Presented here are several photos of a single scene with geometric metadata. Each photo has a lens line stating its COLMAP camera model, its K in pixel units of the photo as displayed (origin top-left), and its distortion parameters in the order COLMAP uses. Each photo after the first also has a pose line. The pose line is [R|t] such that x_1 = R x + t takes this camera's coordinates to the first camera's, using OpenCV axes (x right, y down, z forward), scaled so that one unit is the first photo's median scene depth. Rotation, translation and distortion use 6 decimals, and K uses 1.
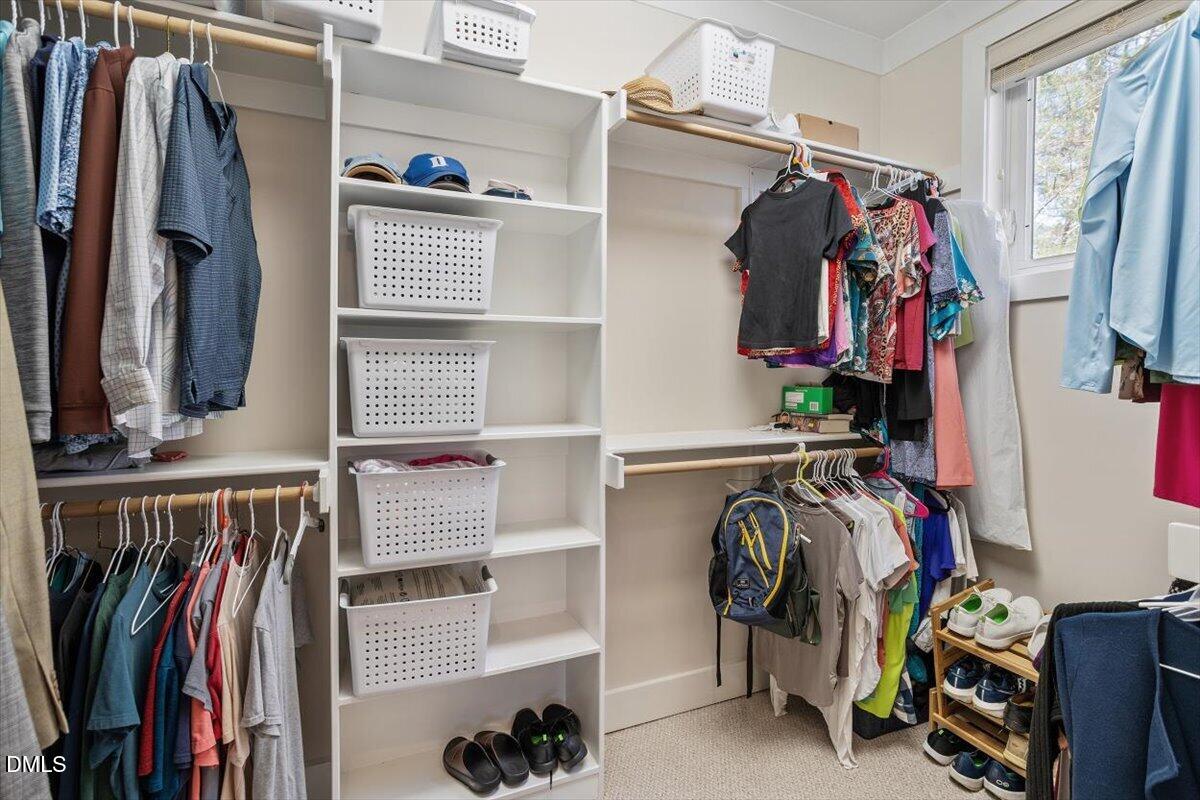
lens RADIAL K [[572.5, 0, 596.9], [0, 572.5, 391.0], [0, 0, 1]] dist [-0.021157, 0.000191]
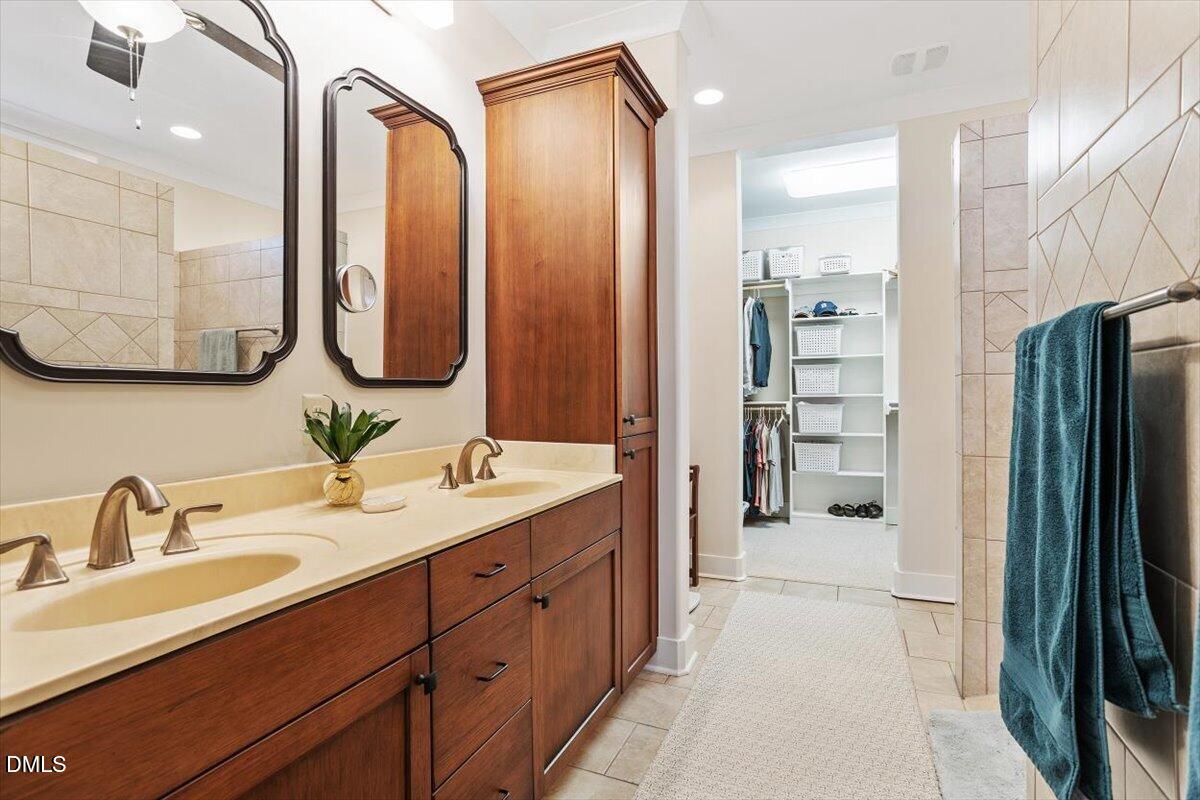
lens RADIAL K [[572.5, 0, 596.9], [0, 572.5, 391.0], [0, 0, 1]] dist [-0.021157, 0.000191]
pose [[0.678469, -0.012188, -0.734528, 1.276658], [-0.004101, 0.999784, -0.020377, 0.135075], [0.734617, 0.016838, 0.678273, -2.198809]]
